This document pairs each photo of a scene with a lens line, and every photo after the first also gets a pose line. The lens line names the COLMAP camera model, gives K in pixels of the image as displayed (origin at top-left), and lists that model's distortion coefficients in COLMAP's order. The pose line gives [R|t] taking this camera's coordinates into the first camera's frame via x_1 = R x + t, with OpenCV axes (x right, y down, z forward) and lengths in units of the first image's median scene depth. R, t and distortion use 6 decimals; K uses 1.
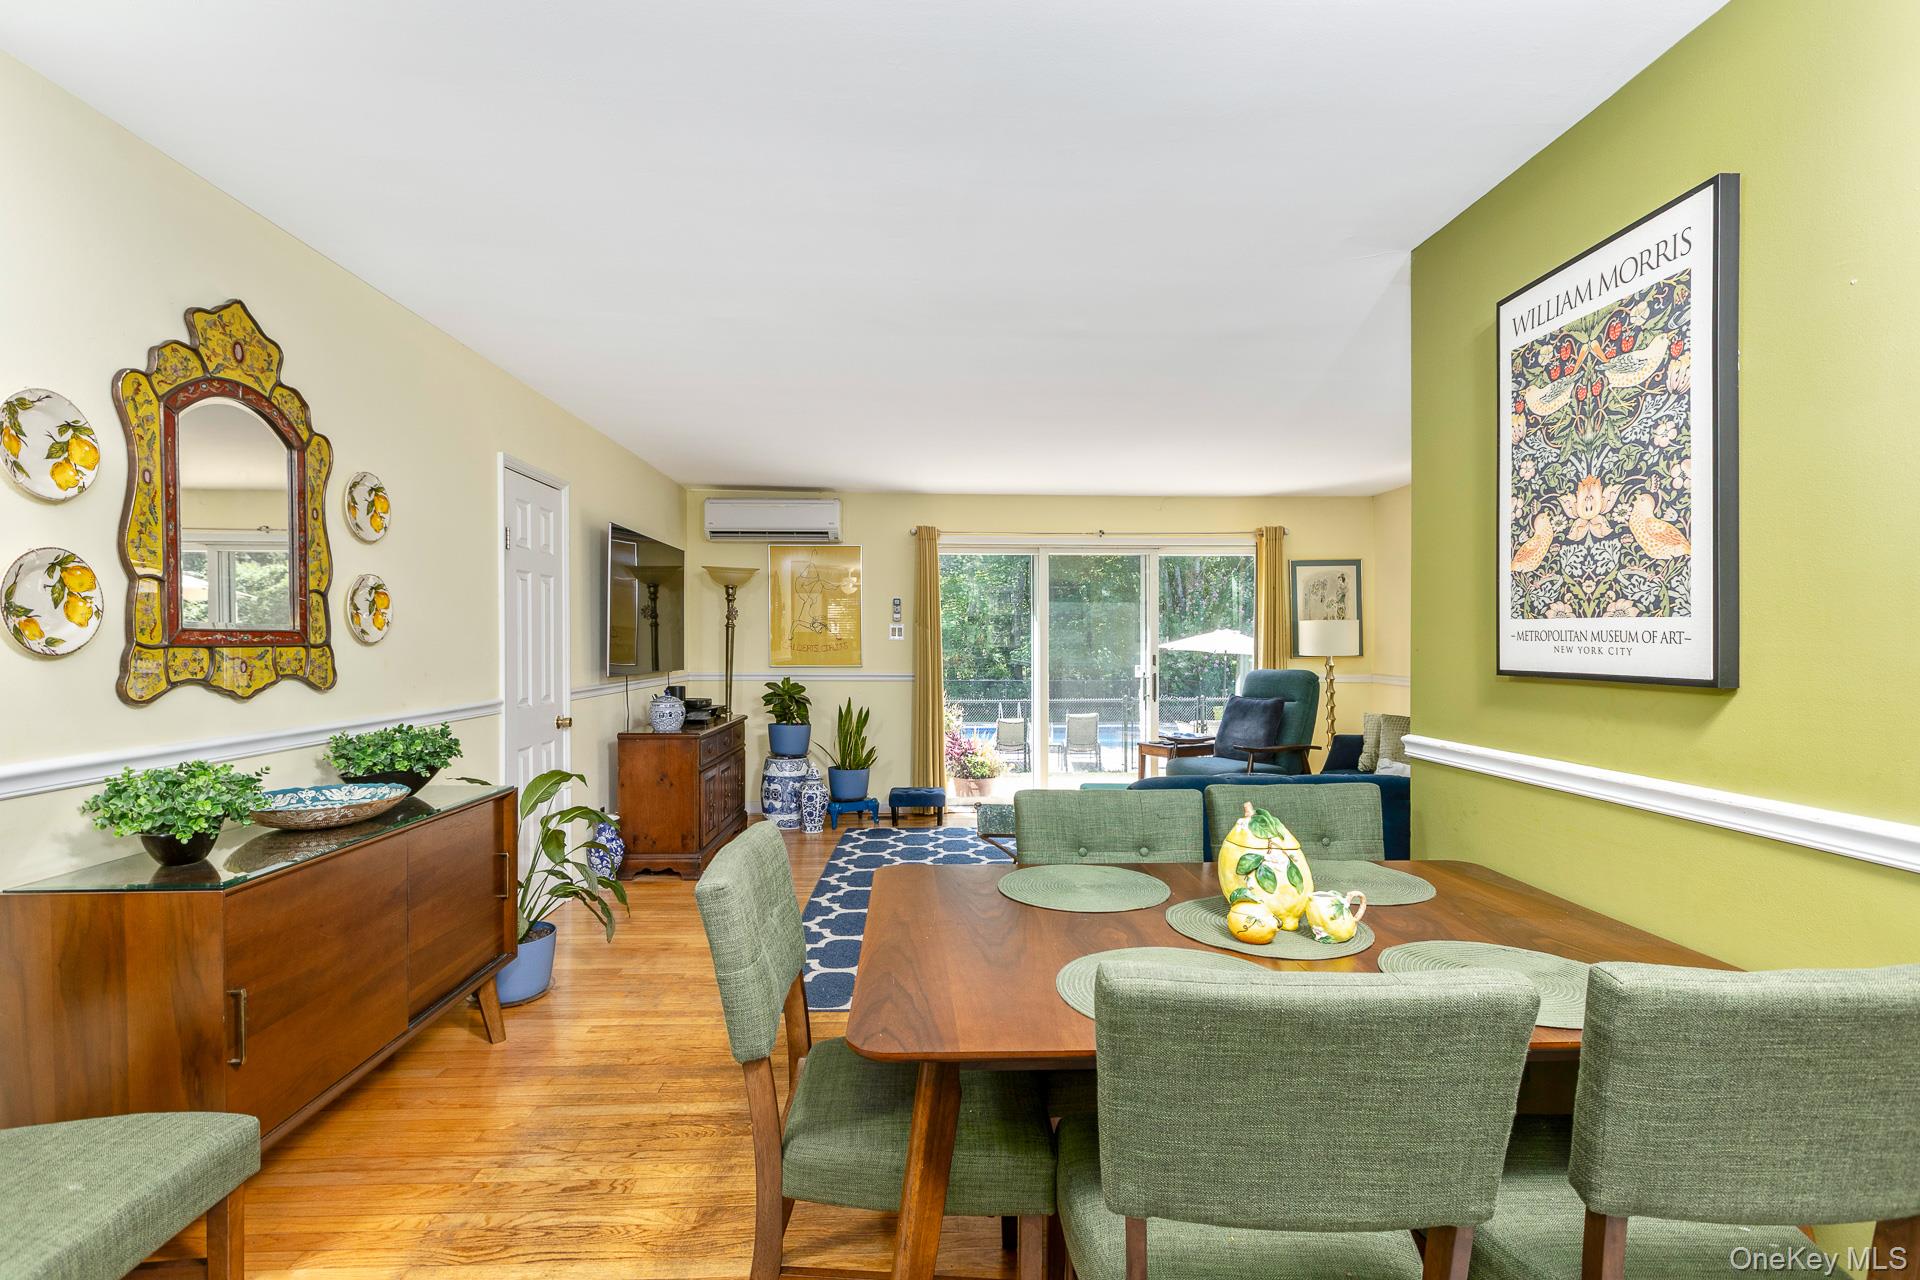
lens RADIAL K [[861.9, 0, 932.3], [0, 861.9, 643.1], [0, 0, 1]] dist [-0.010073, 0.000851]
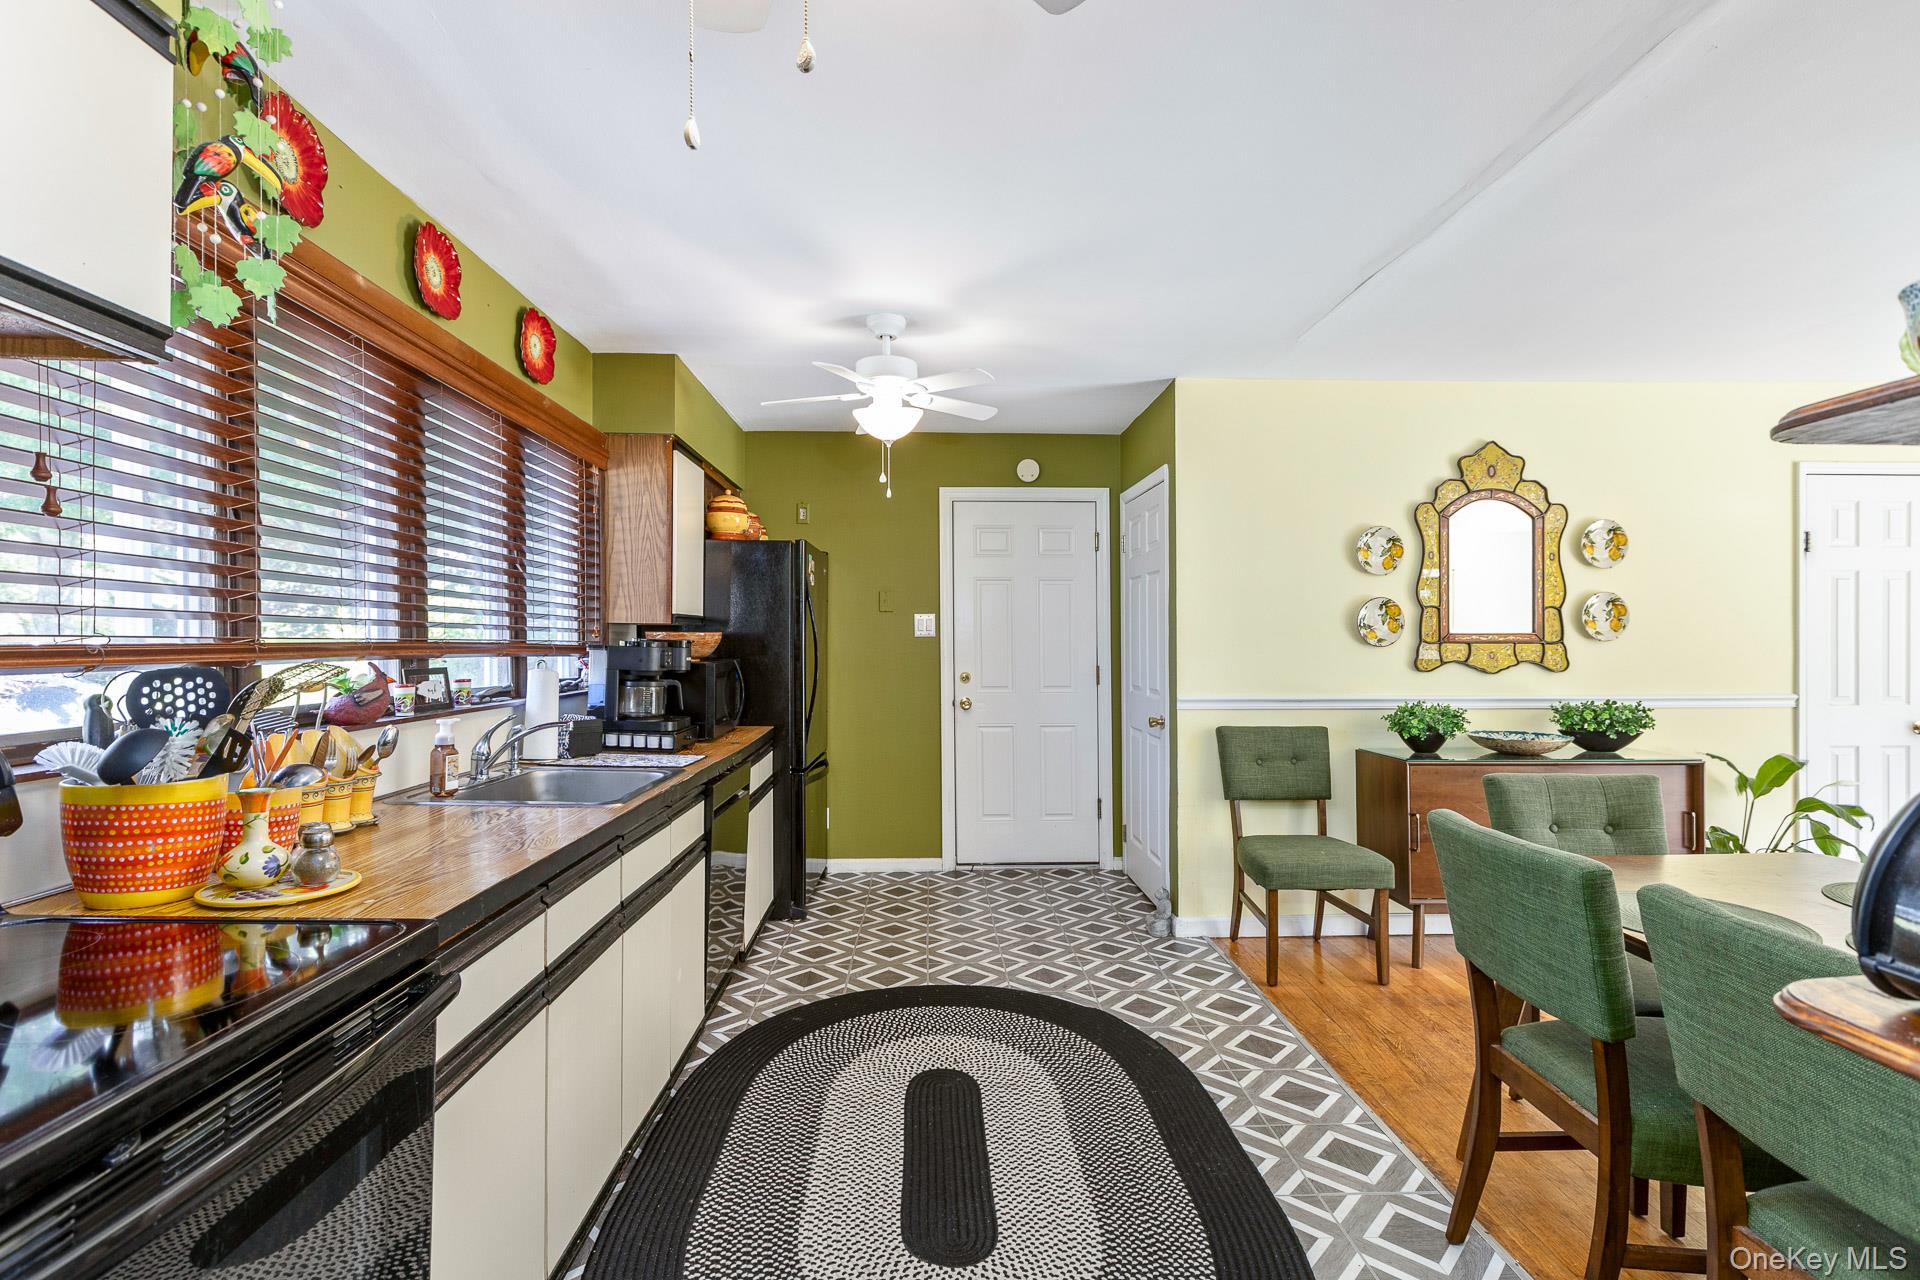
lens RADIAL K [[861.9, 0, 975.1], [0, 861.9, 649.6], [0, 0, 1]] dist [-0.010073, 0.000851]
pose [[0.011887, 0.009728, -0.999882, 0.738474], [-0.004948, 0.999941, 0.009670, 0.004185], [0.999917, 0.004833, 0.011934, -0.041982]]
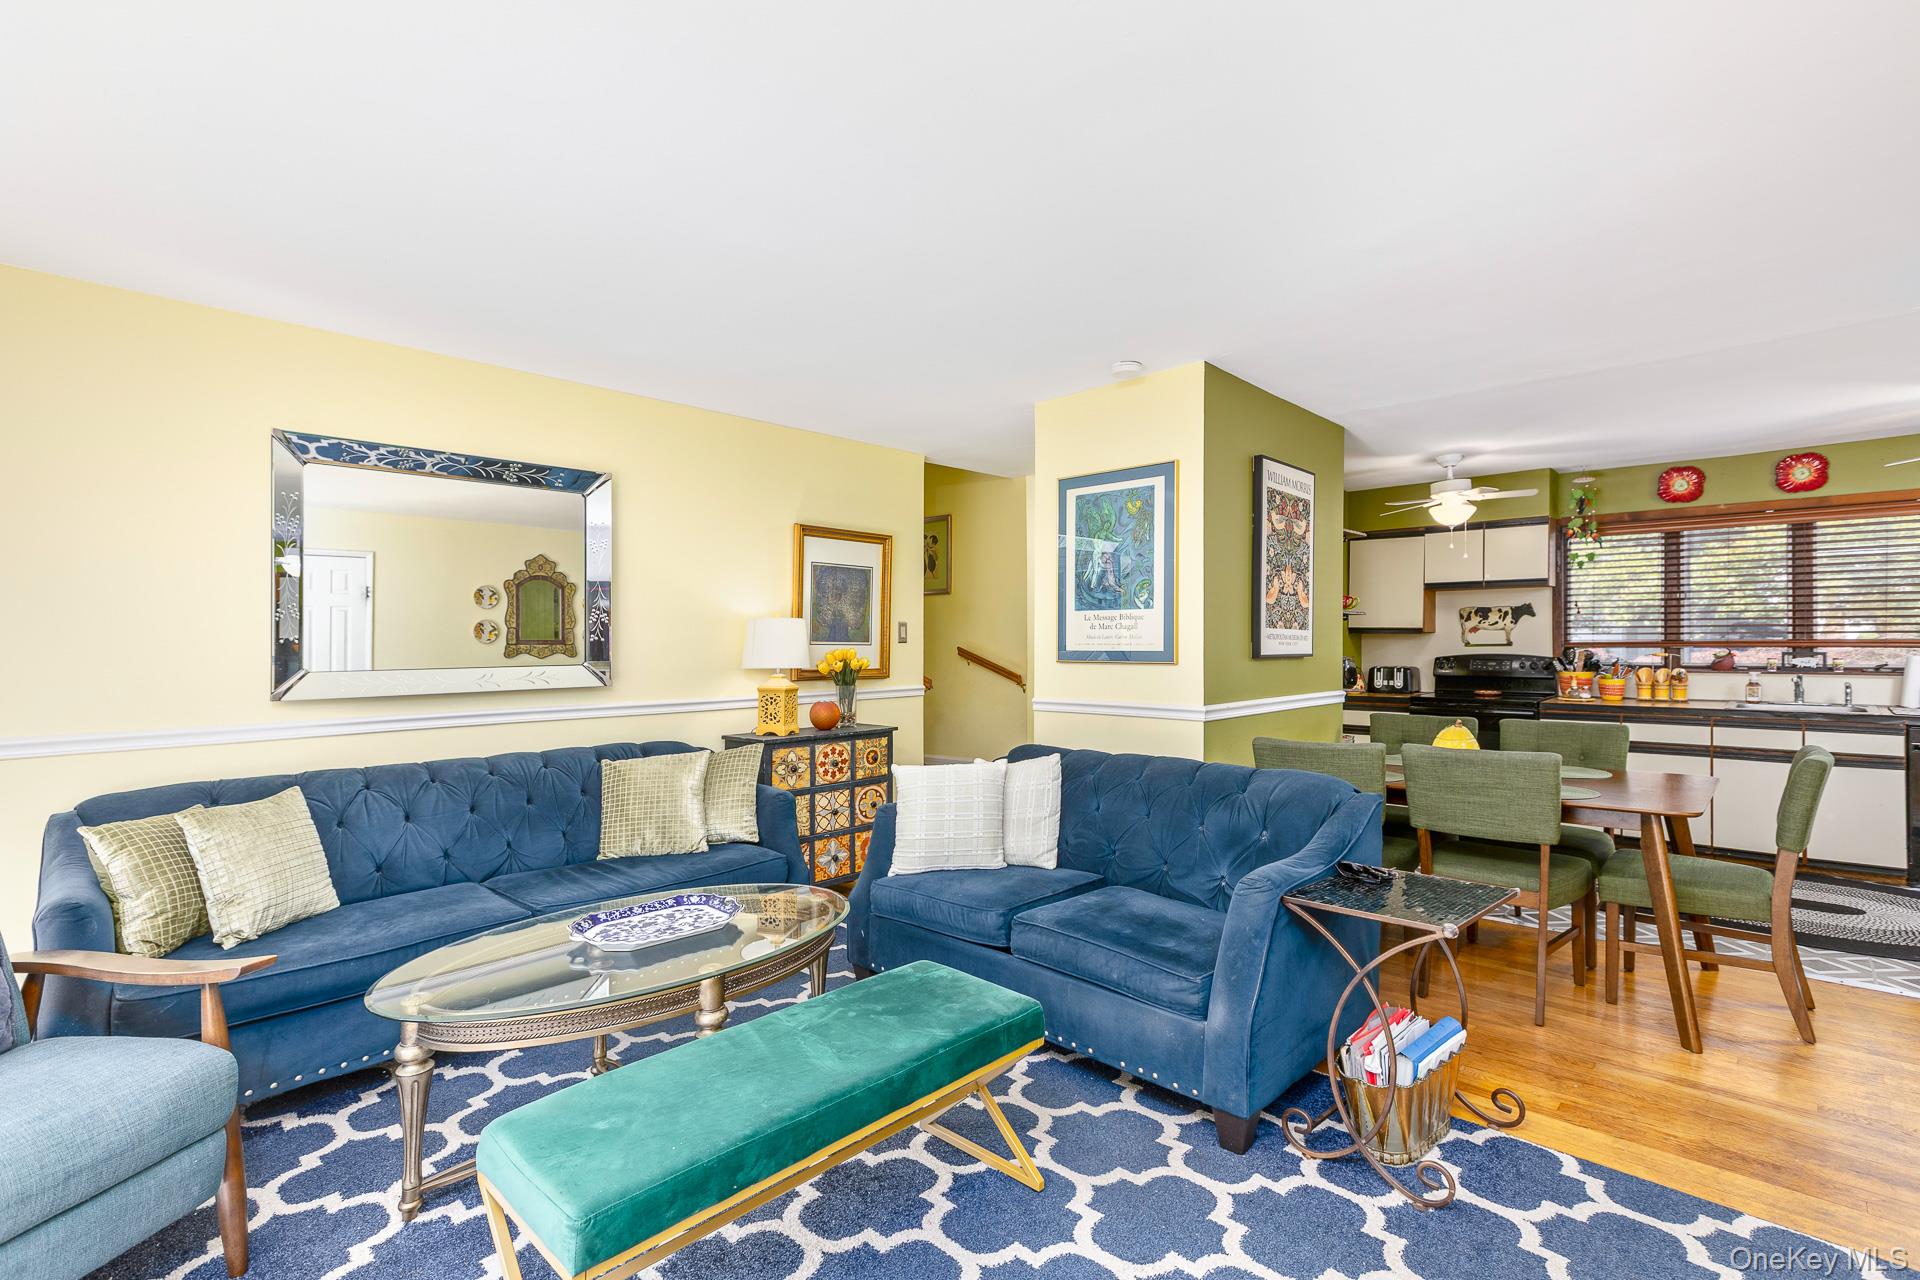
lens RADIAL K [[882.7, 0, 953.1], [0, 882.7, 642.9], [0, 0, 1]] dist [-0.002159, -0.001532]
pose [[-0.710436, 0.003351, 0.703754, -0.146324], [0.006721, 0.999975, 0.002023, -0.002873], [-0.703730, 0.006167, -0.710441, 2.099953]]
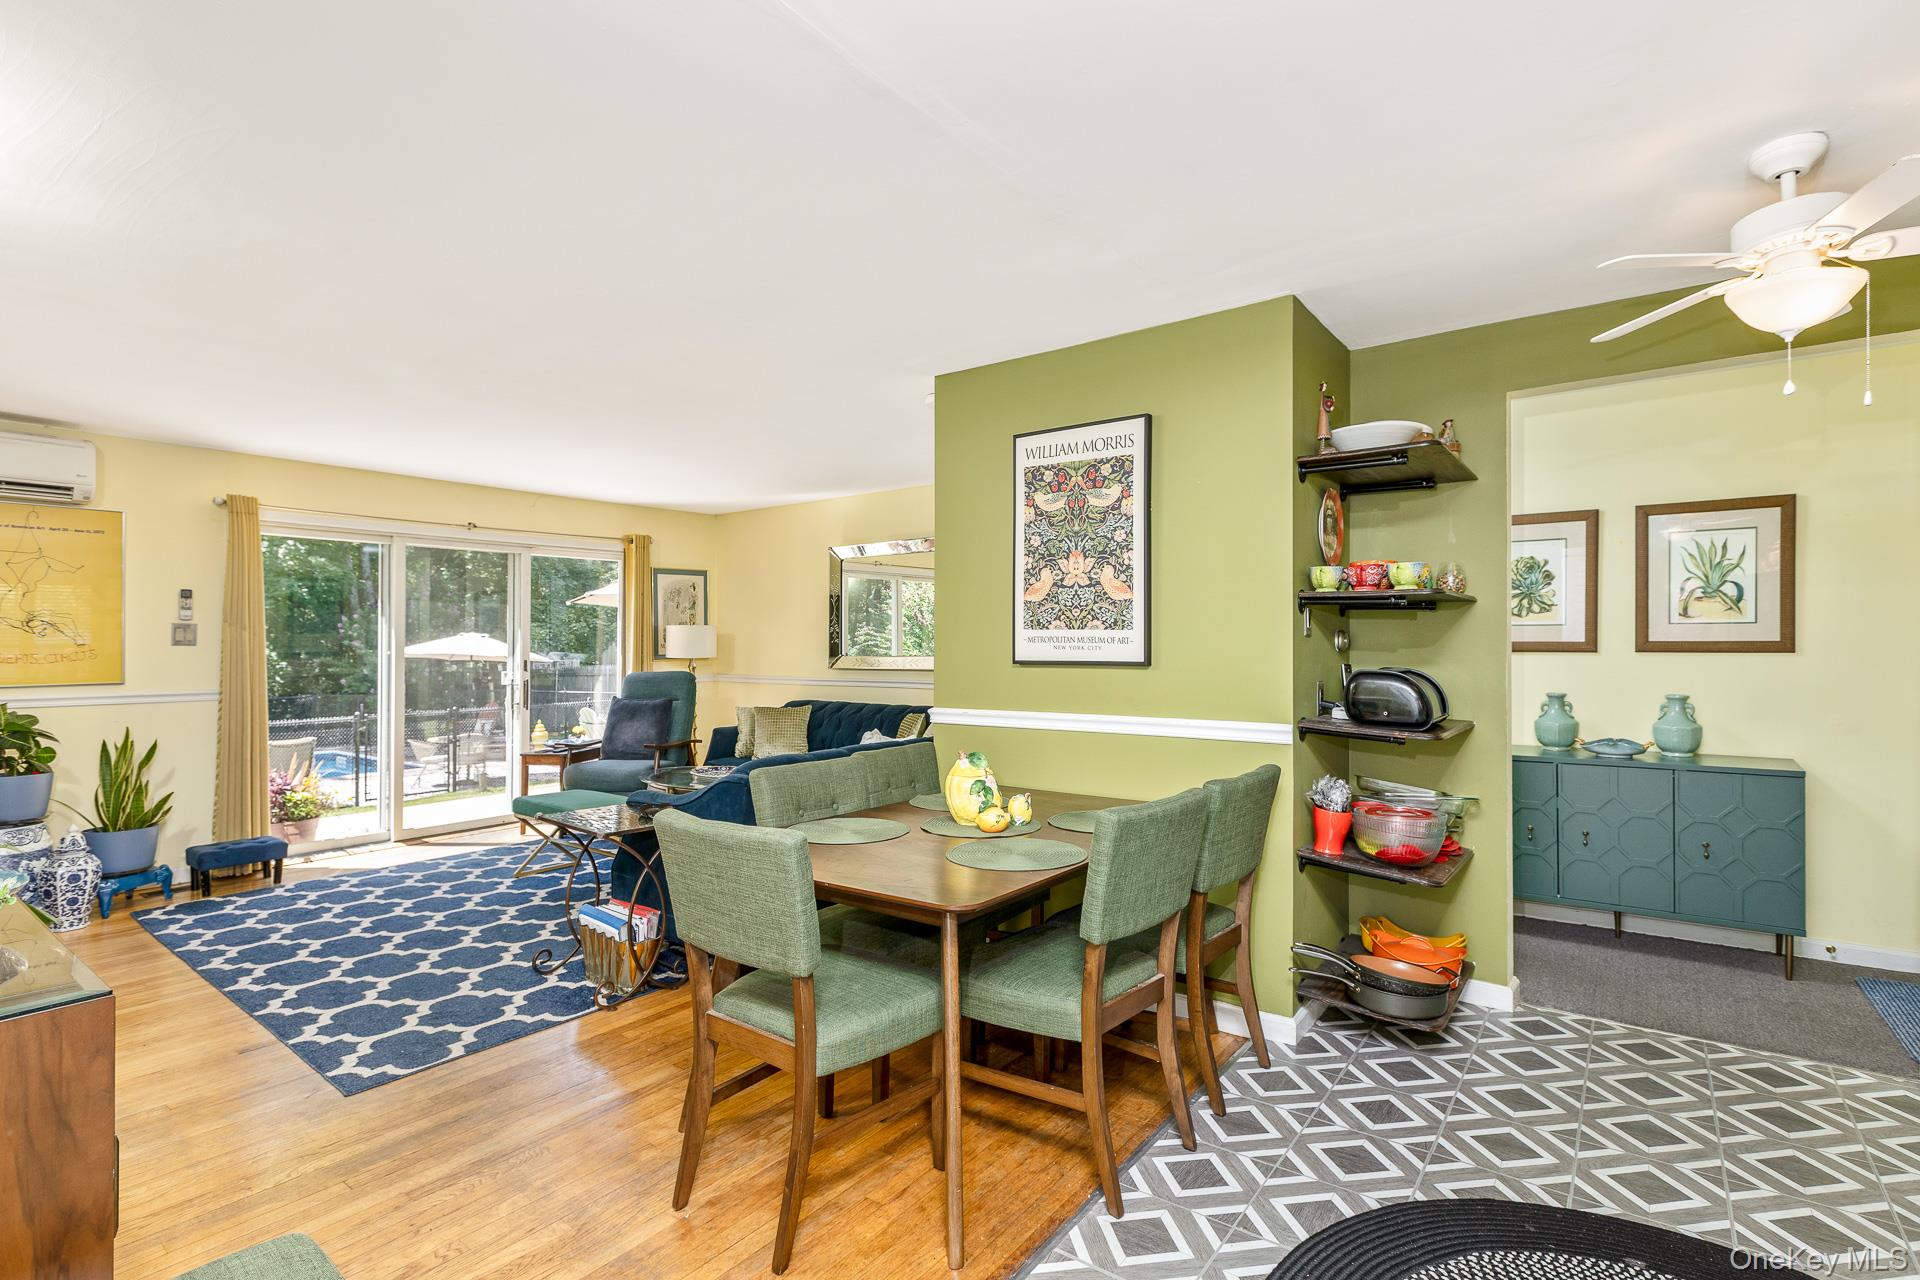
lens RADIAL K [[944.2, 0, 964.3], [0, 944.2, 614.0], [0, 0, 1]] dist [-0.026593, 0.003086]
pose [[0.627071, 0.019715, 0.778713, -0.594070], [0.007701, 0.999474, -0.031505, -0.001093], [-0.778924, 0.025753, 0.626589, -0.034075]]
